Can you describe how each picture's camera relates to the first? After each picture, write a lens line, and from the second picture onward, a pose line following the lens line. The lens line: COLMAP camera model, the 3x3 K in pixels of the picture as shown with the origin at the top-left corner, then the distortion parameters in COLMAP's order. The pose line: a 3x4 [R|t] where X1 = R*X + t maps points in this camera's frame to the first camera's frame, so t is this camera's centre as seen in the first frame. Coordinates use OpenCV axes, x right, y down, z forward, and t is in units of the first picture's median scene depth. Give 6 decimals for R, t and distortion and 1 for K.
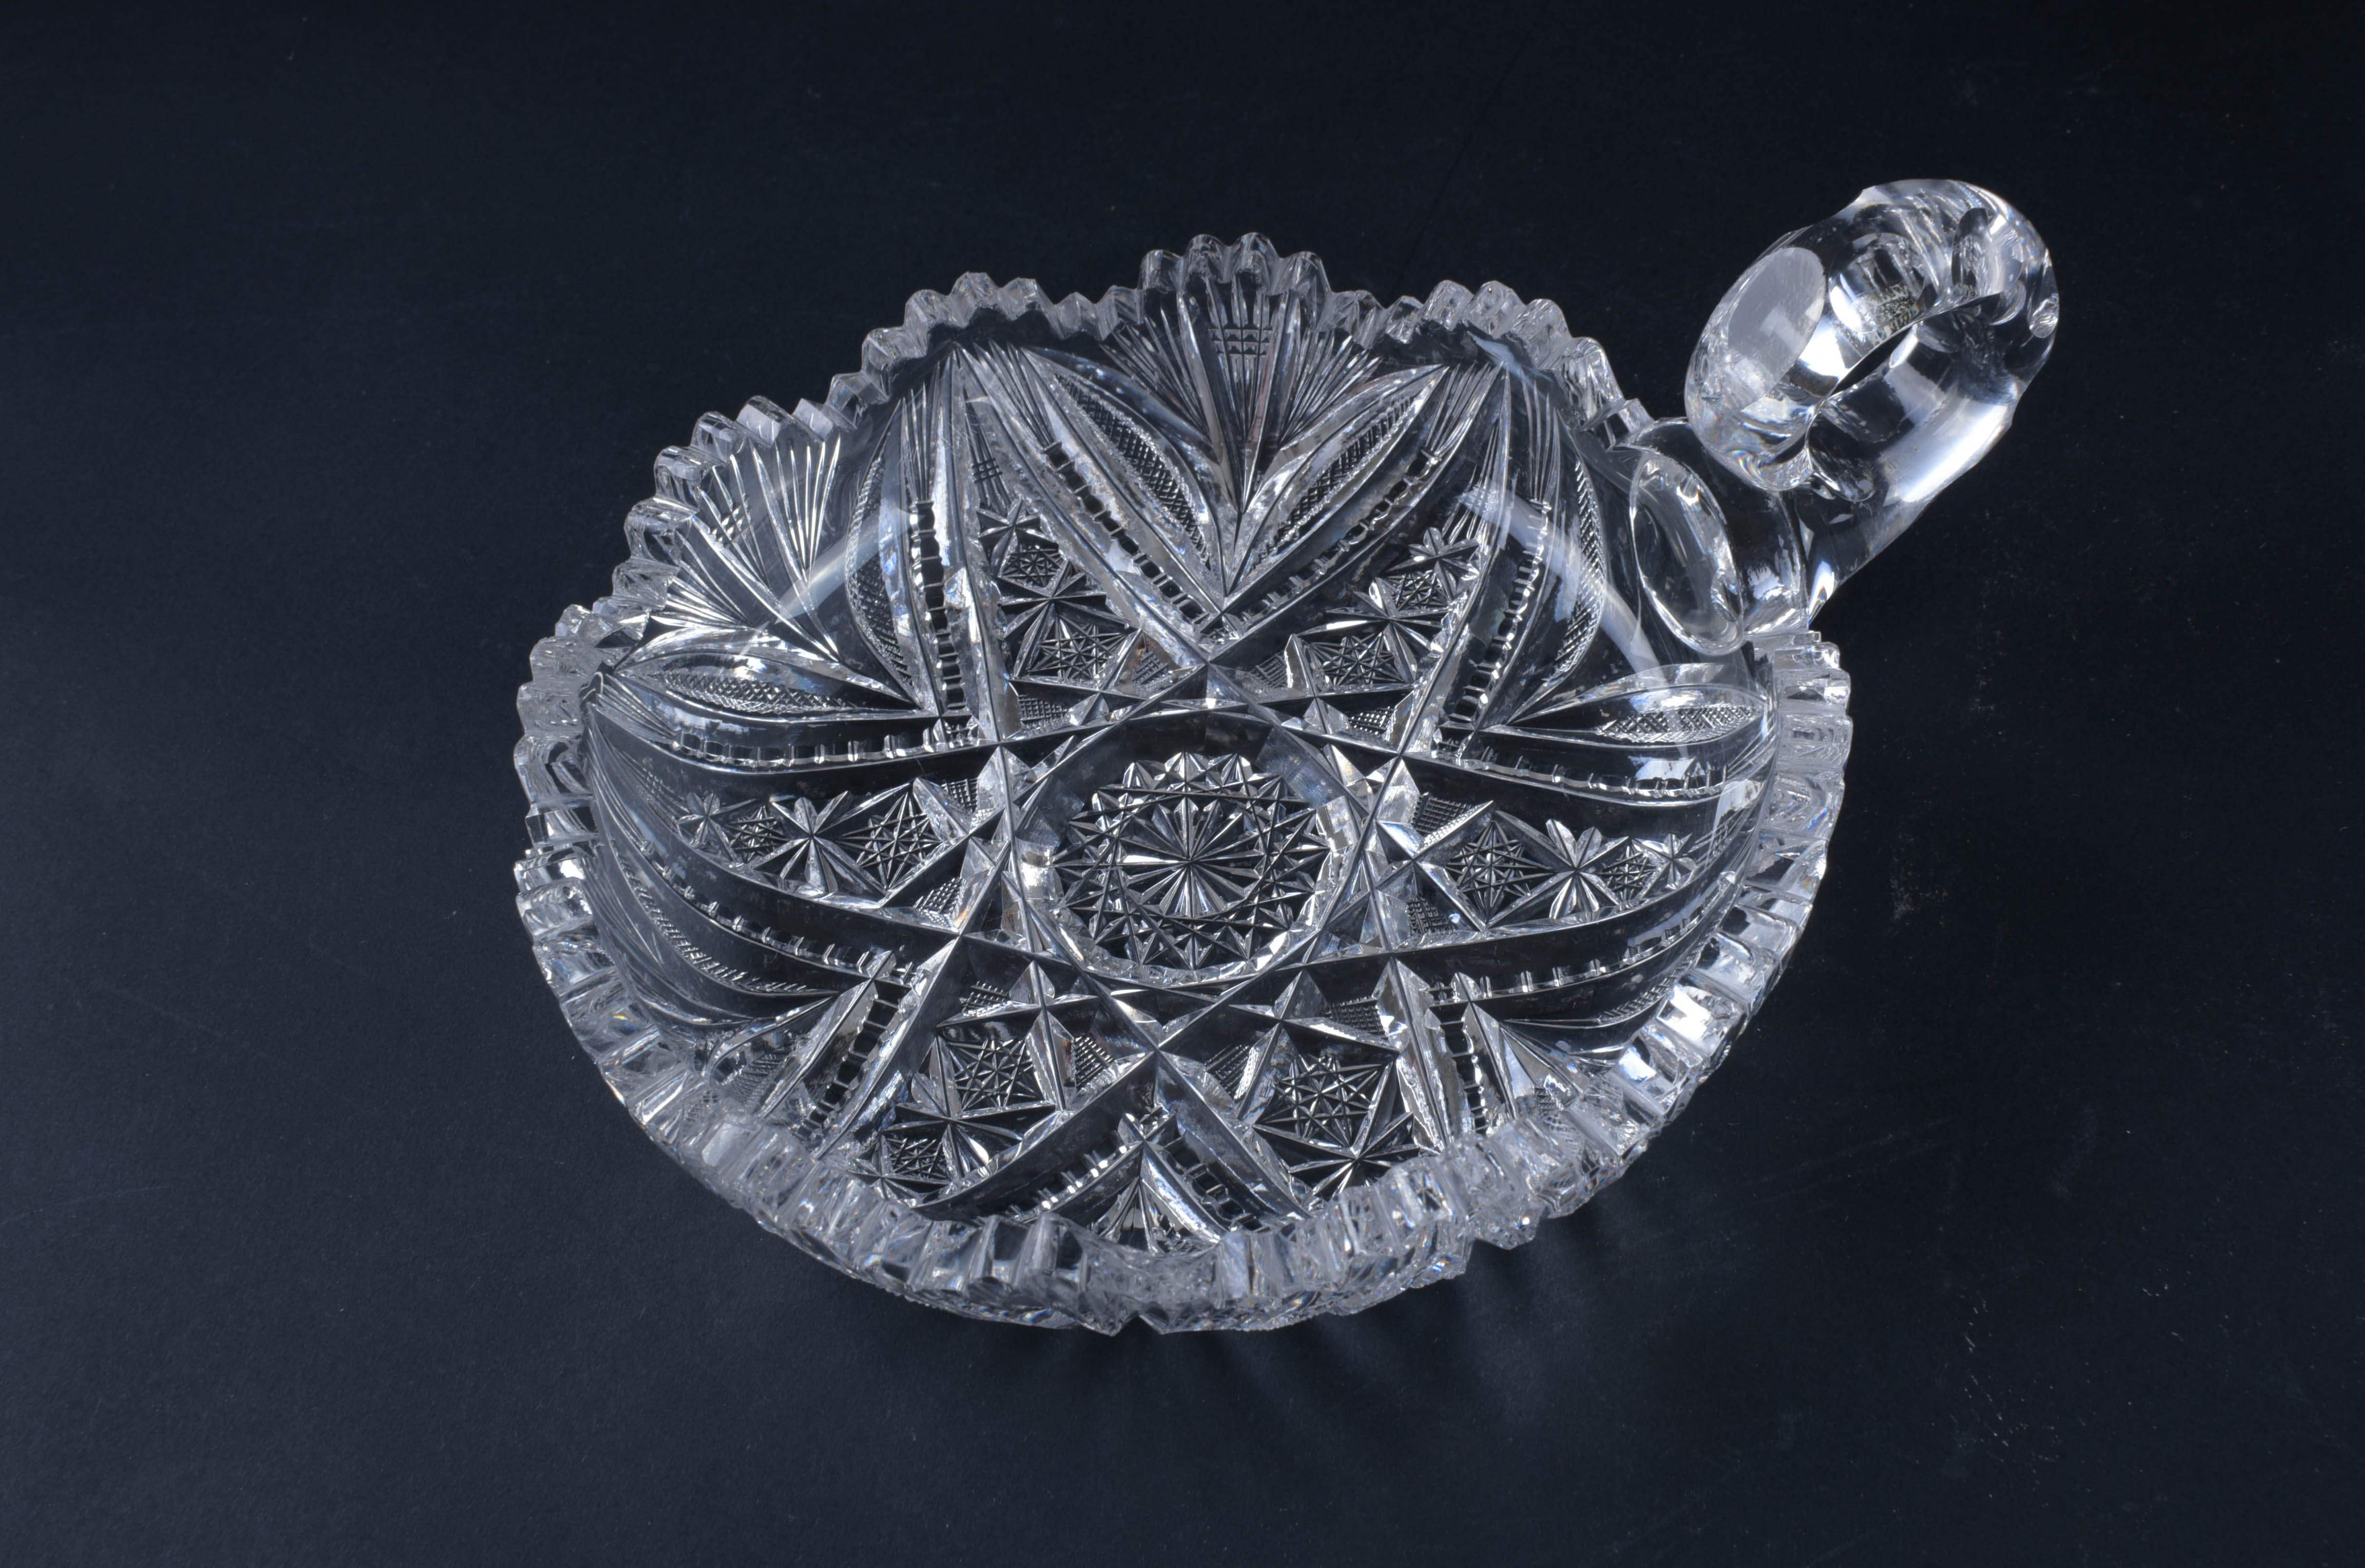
lens RADIAL K [[2844.4, 0, 1183.2], [0, 2844.4, 835.5], [0, 0, 1]] dist [0.019054, 0.000000]
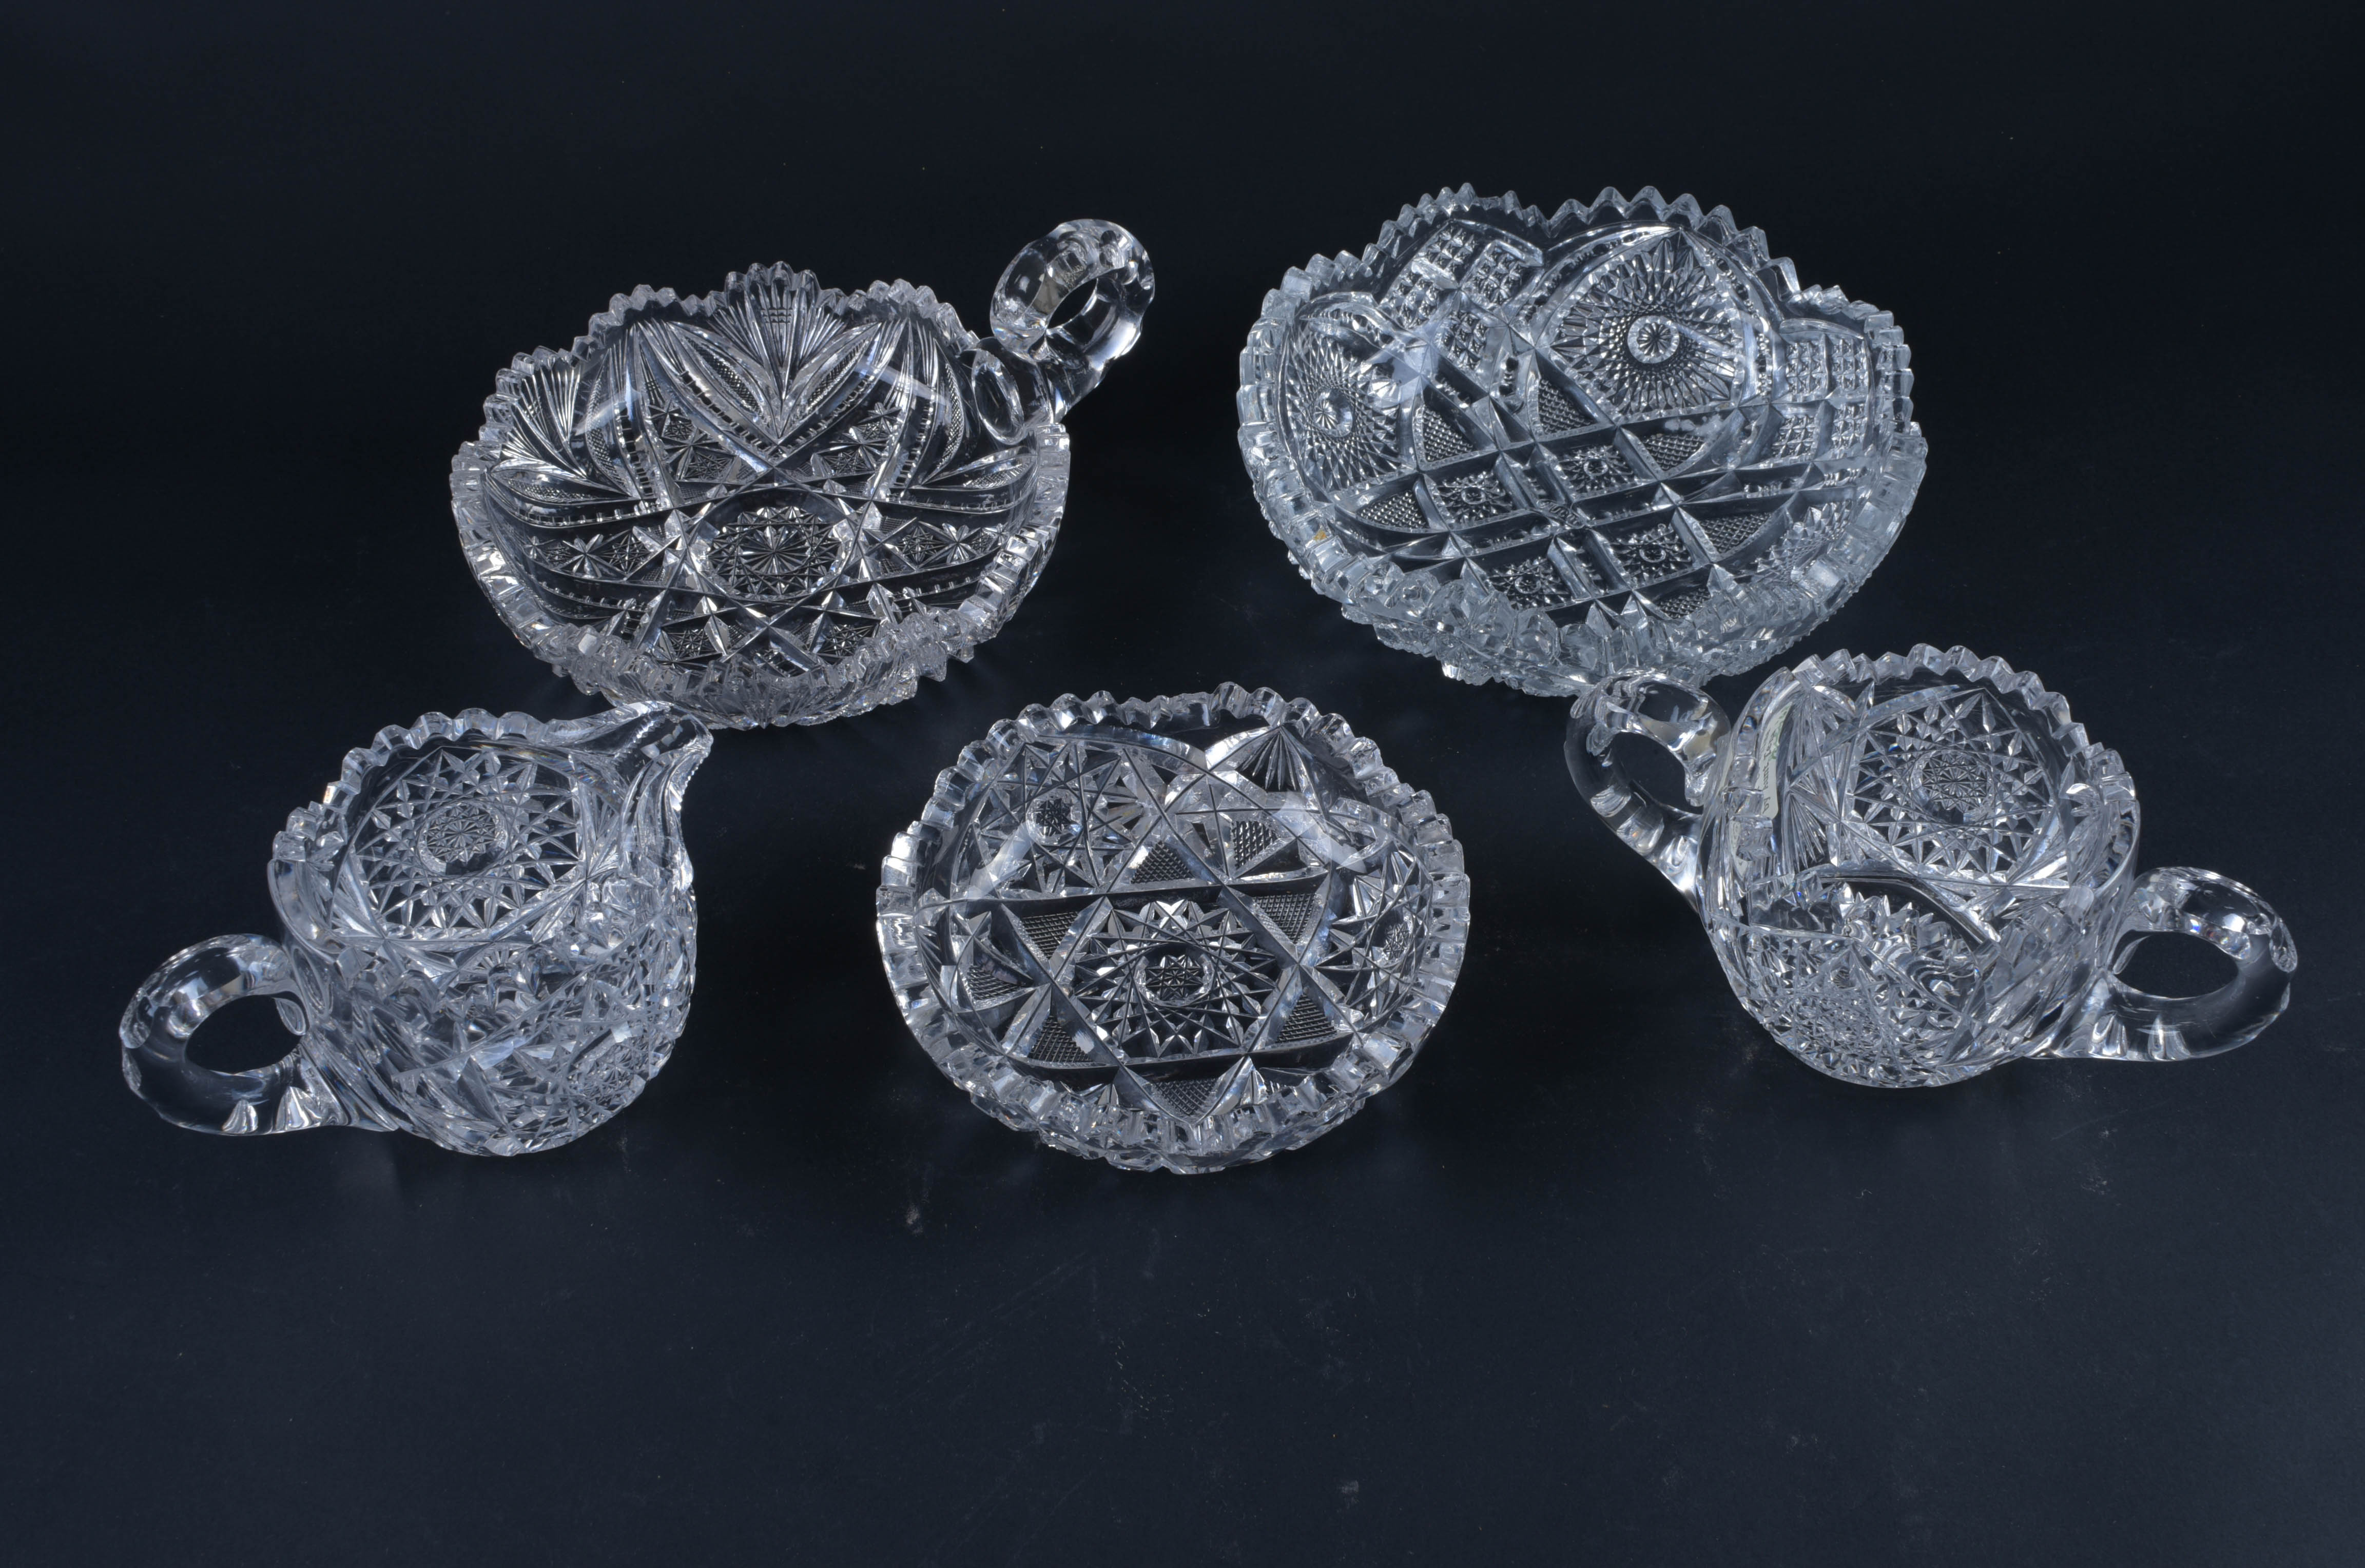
lens RADIAL K [[2844.4, 0, 1176.5], [0, 2844.4, 795.6], [0, 0, 1]] dist [0.019054, 0.000000]
pose [[0.978993, -0.063186, 0.193857, -0.121274], [0.078432, 0.994316, -0.072000, 0.349263], [-0.188205, 0.085692, 0.978384, -1.052189]]
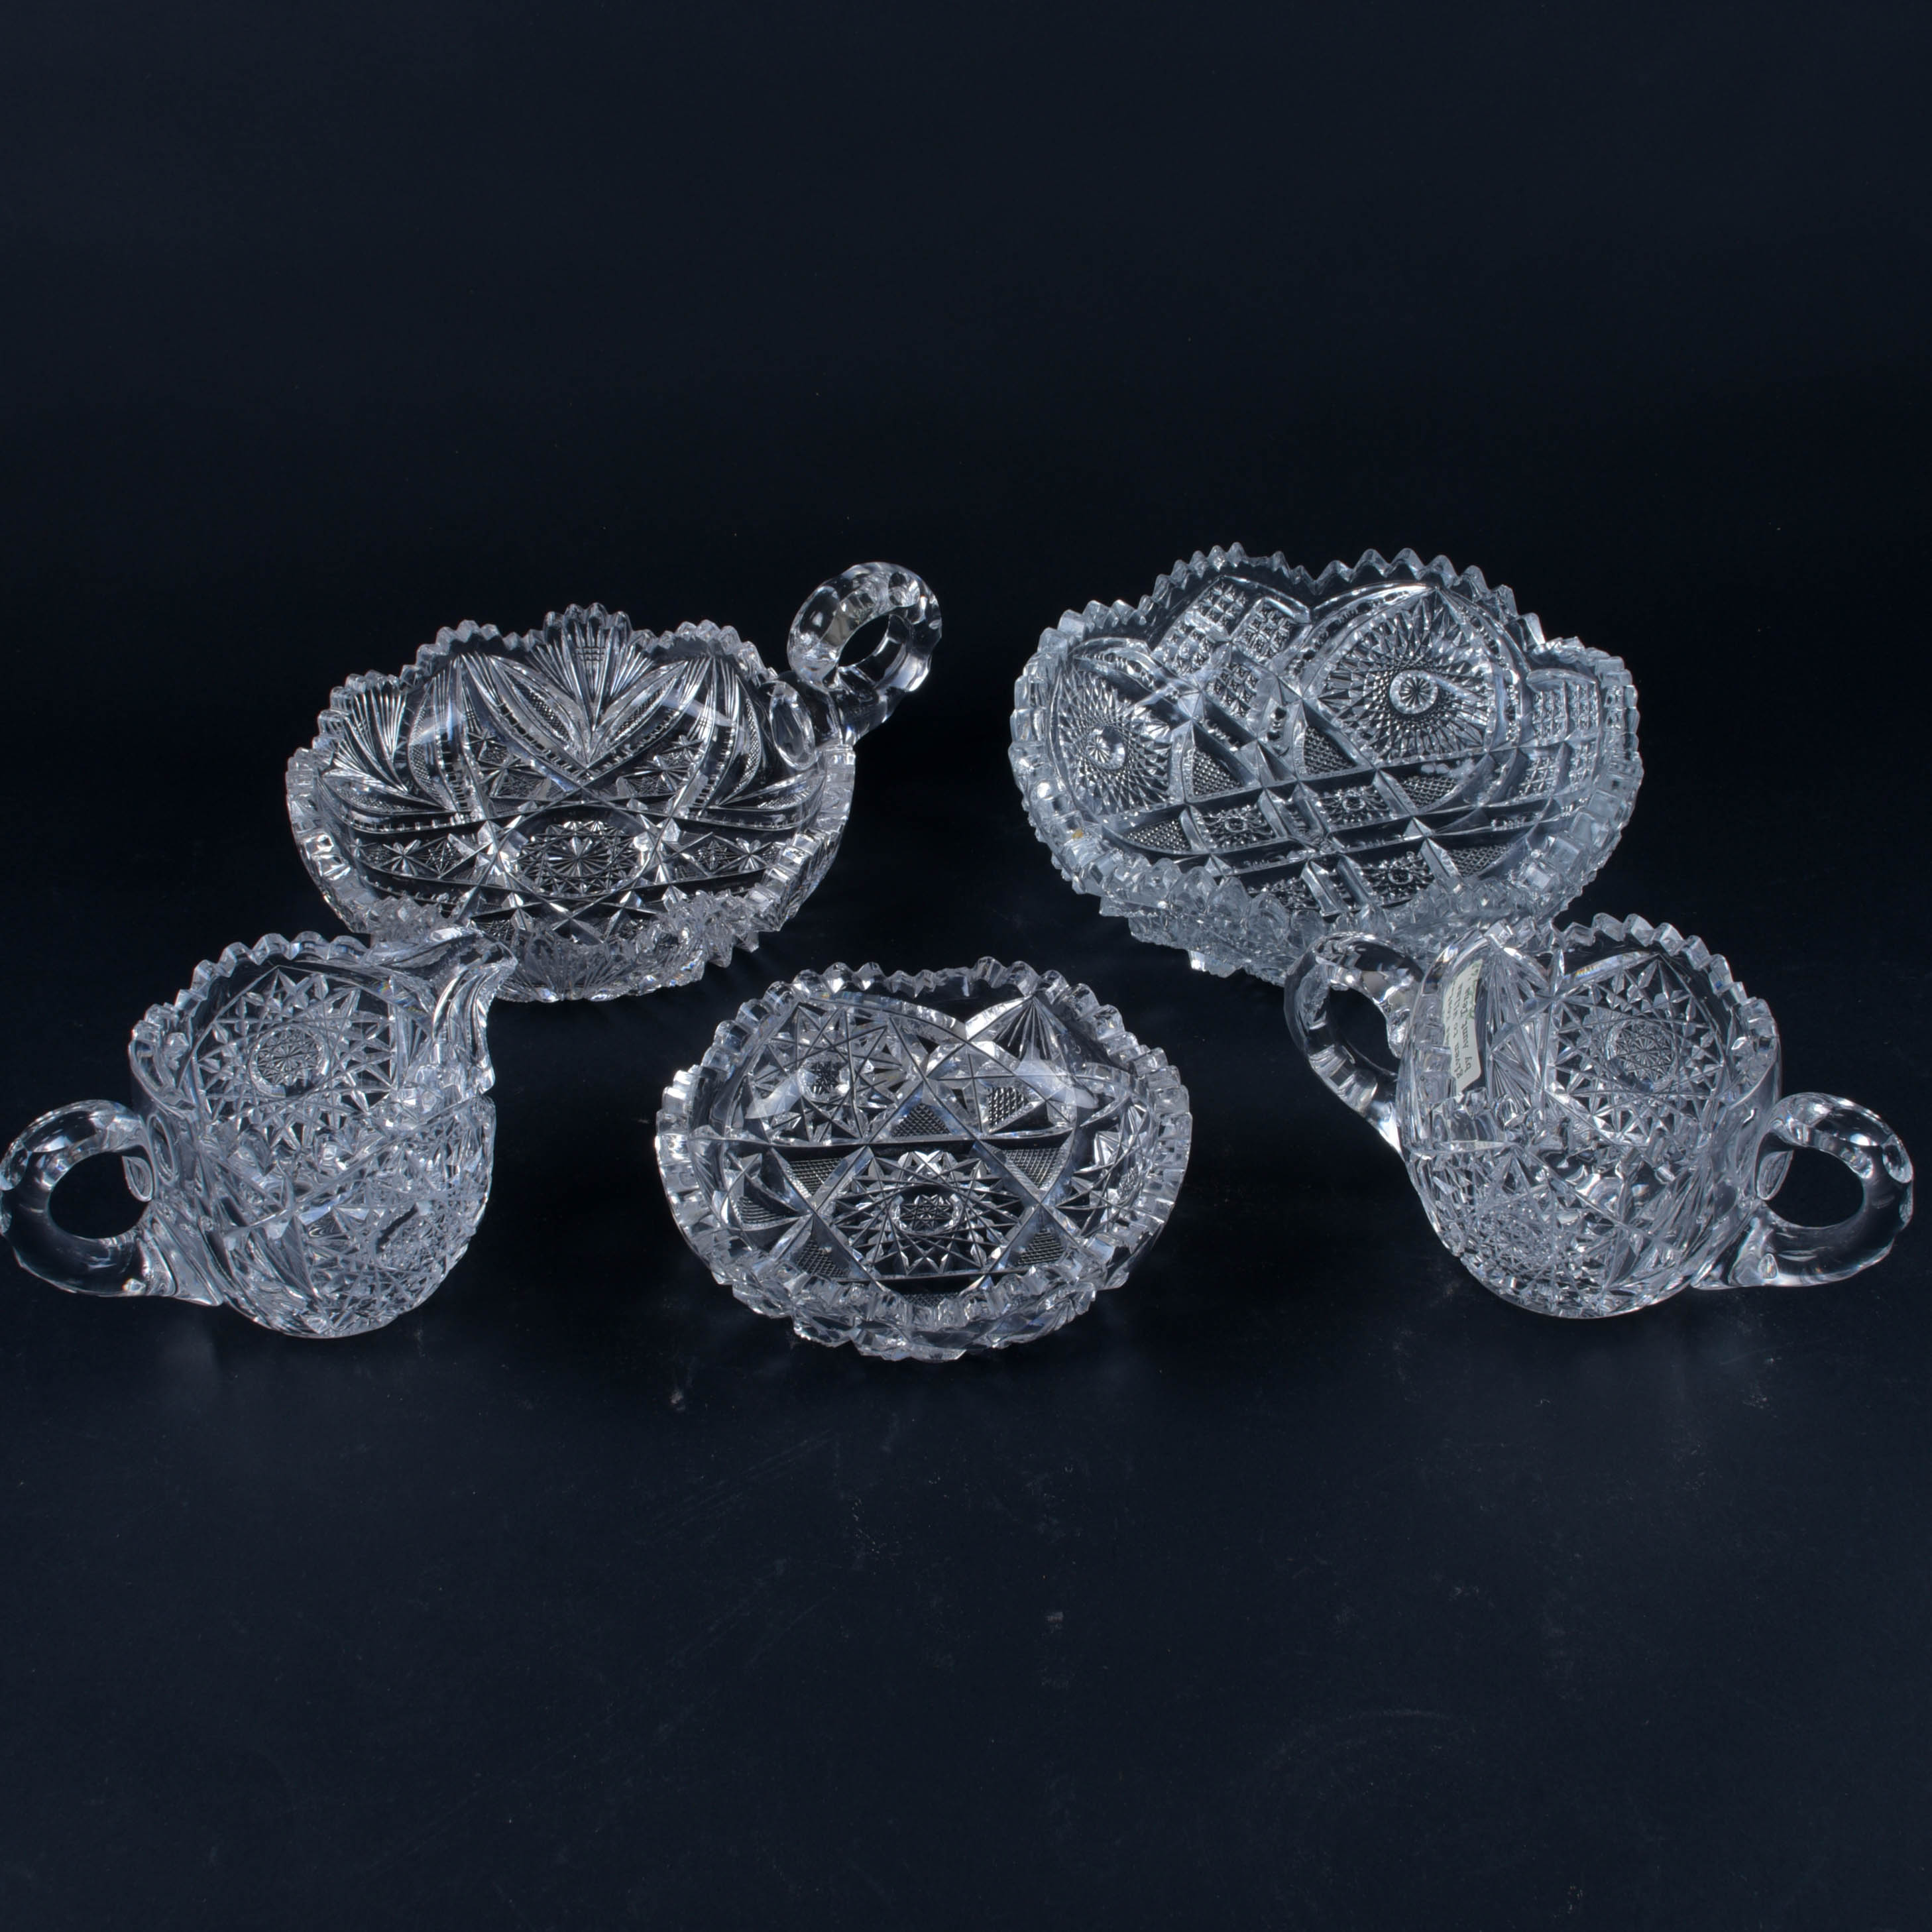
lens RADIAL K [[3662.7, 0, 953.5], [0, 3662.7, 959.6], [0, 0, 1]] dist [0.051903, 0.000000]
pose [[0.986446, -0.008464, 0.163868, -0.174527], [0.046843, 0.971635, -0.231799, 0.744627], [-0.157258, 0.236333, 0.958862, -1.738828]]
